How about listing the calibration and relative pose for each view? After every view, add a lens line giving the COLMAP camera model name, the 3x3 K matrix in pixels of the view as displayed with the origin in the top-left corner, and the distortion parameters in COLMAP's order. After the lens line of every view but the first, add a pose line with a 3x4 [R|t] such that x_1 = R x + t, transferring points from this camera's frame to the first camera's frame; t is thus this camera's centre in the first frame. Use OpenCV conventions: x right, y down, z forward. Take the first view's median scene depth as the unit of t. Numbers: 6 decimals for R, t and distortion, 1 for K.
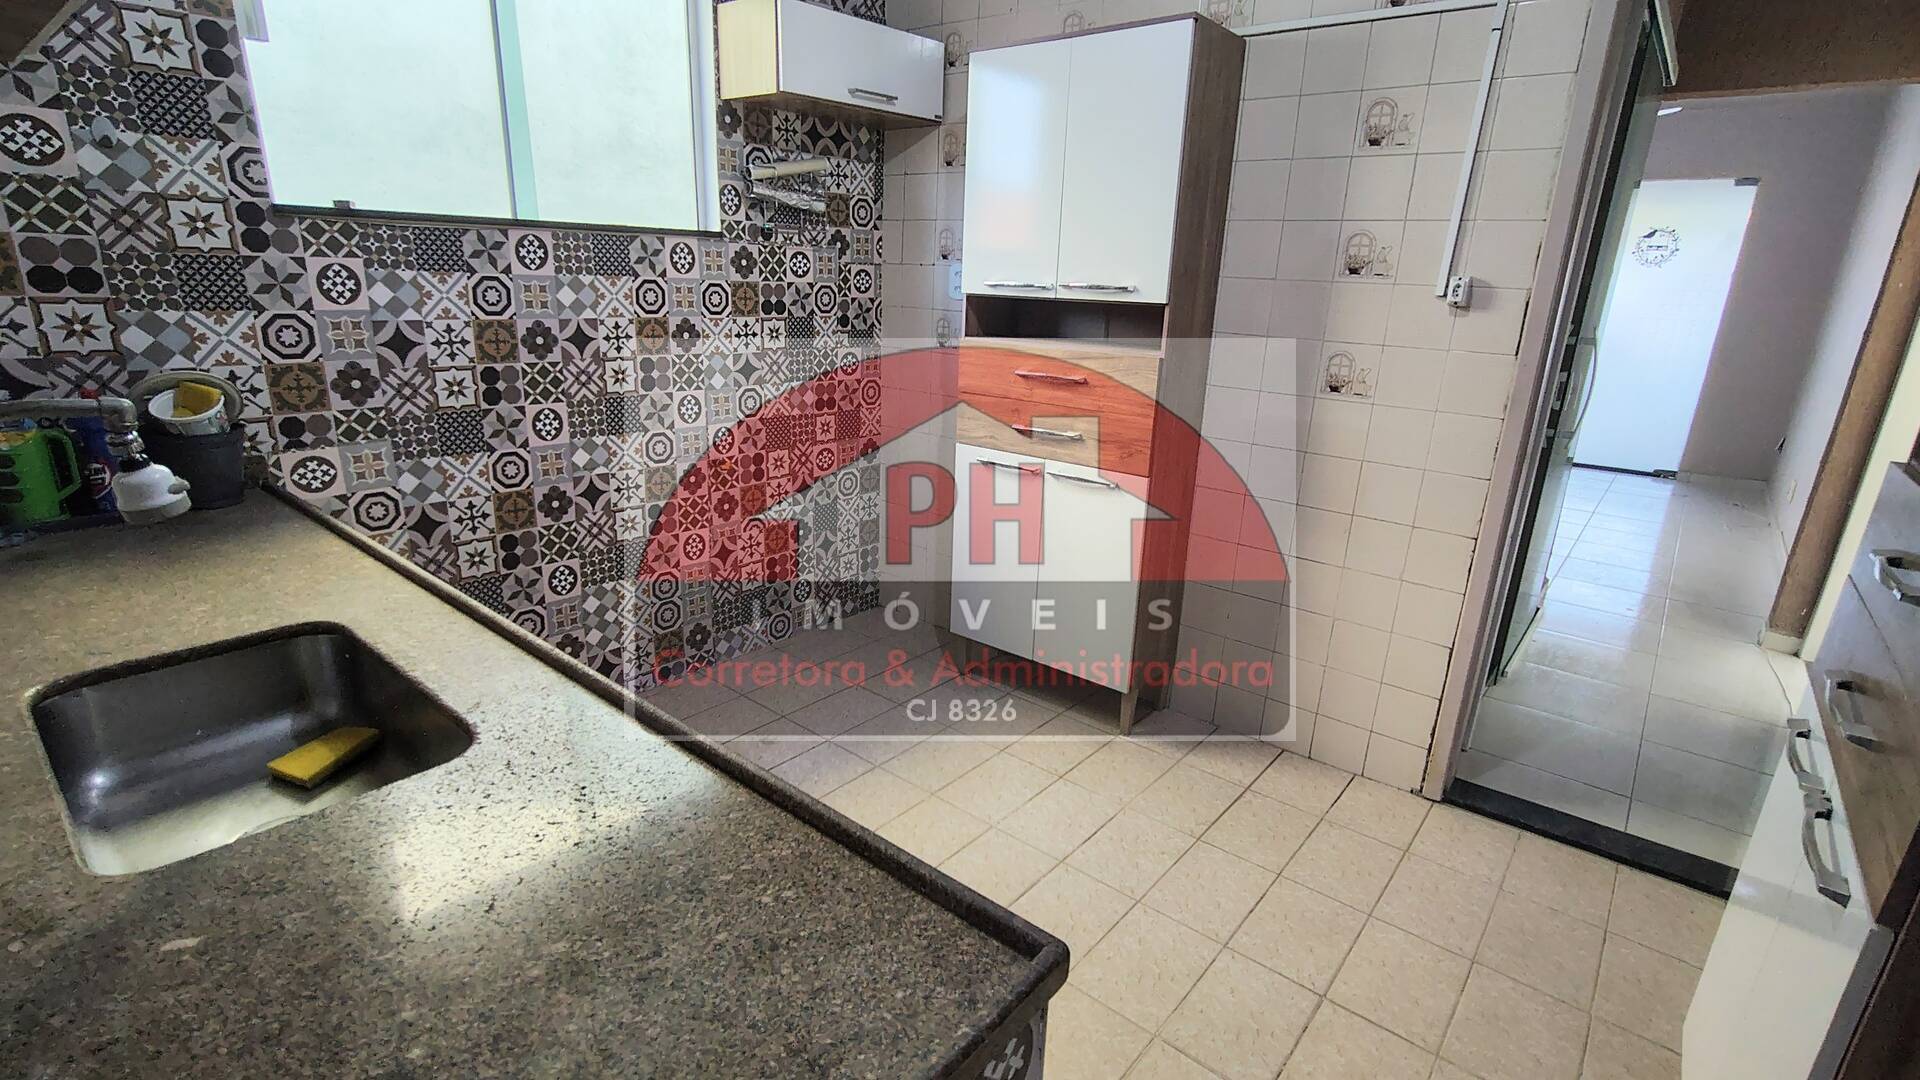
lens RADIAL K [[880.3, 0, 979.5], [0, 880.3, 549.1], [0, 0, 1]] dist [-0.011860, 0.005211]
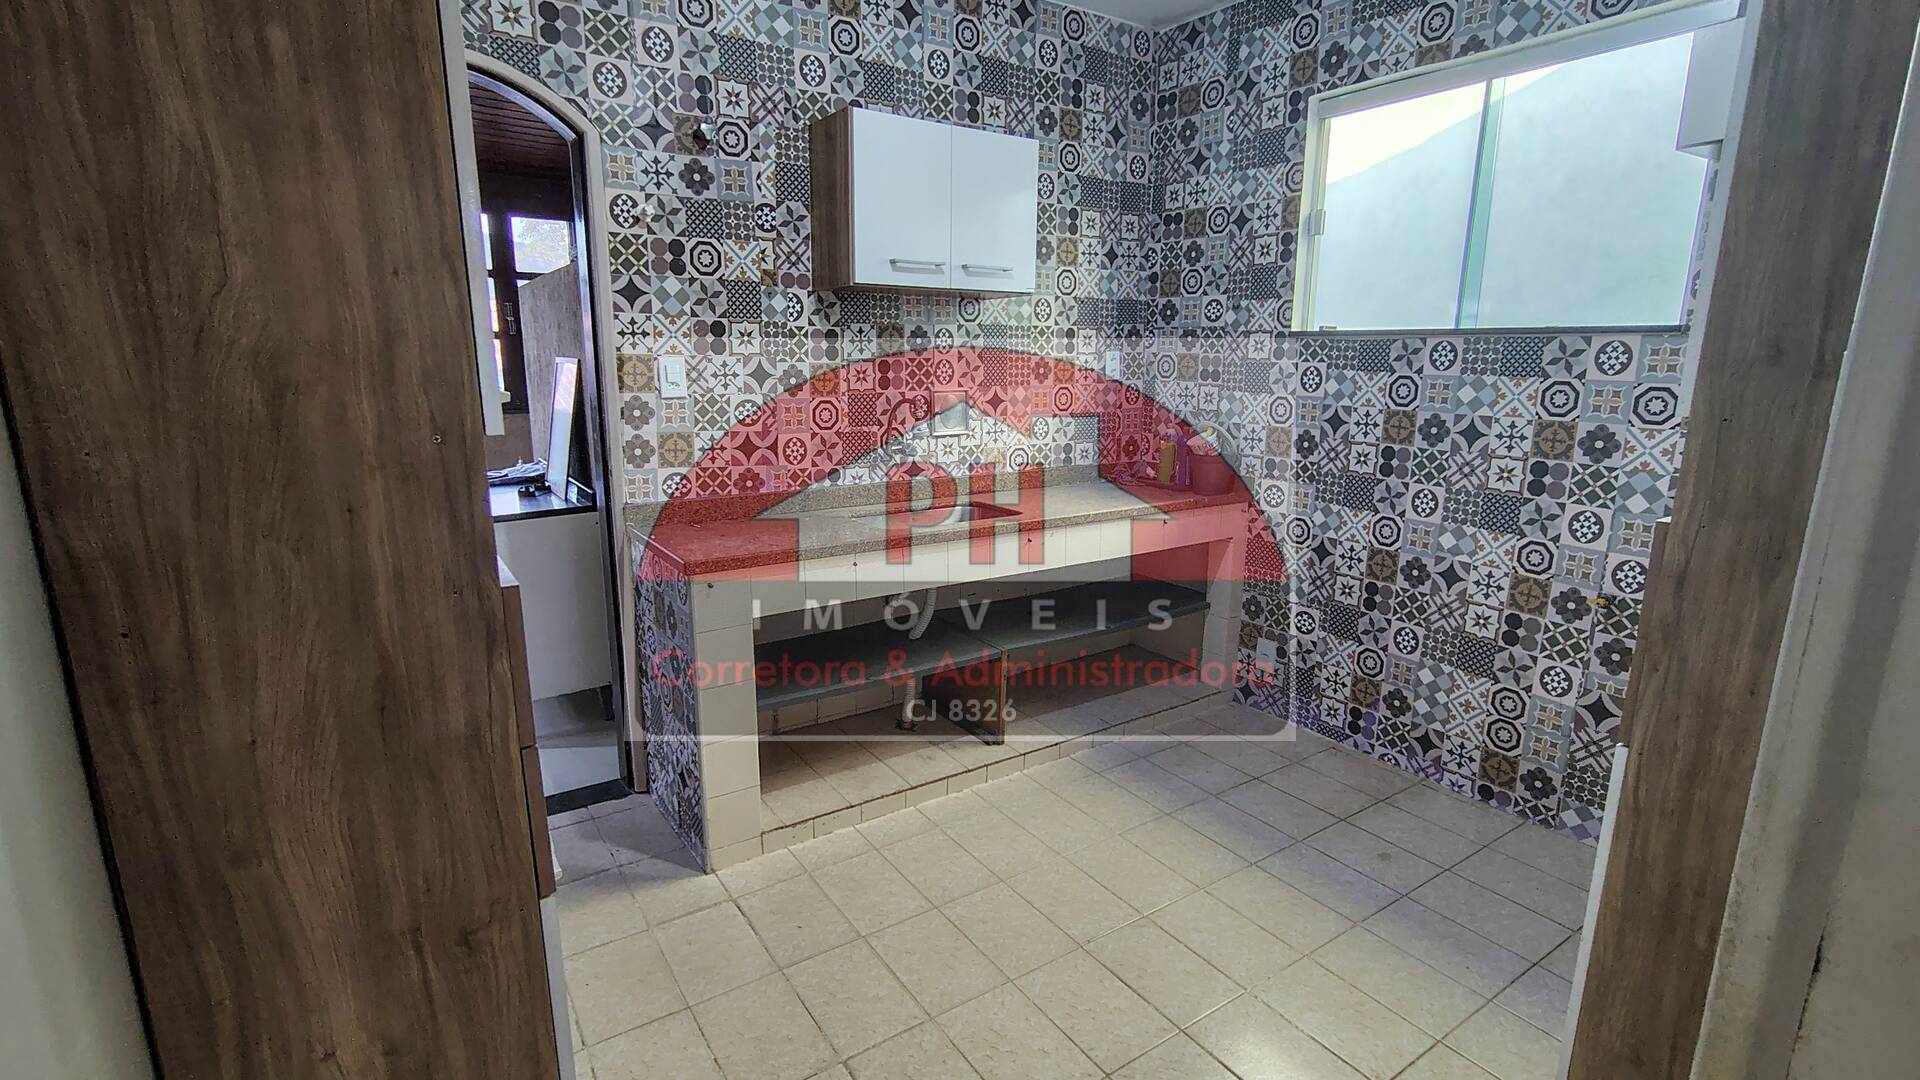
lens RADIAL K [[880.3, 0, 979.7], [0, 880.3, 542.8], [0, 0, 1]] dist [-0.011860, 0.005211]
pose [[-0.280785, 0.164032, -0.945650, 0.775865], [-0.309810, 0.917053, 0.251061, -0.207761], [0.908393, 0.363466, -0.206676, 0.752650]]
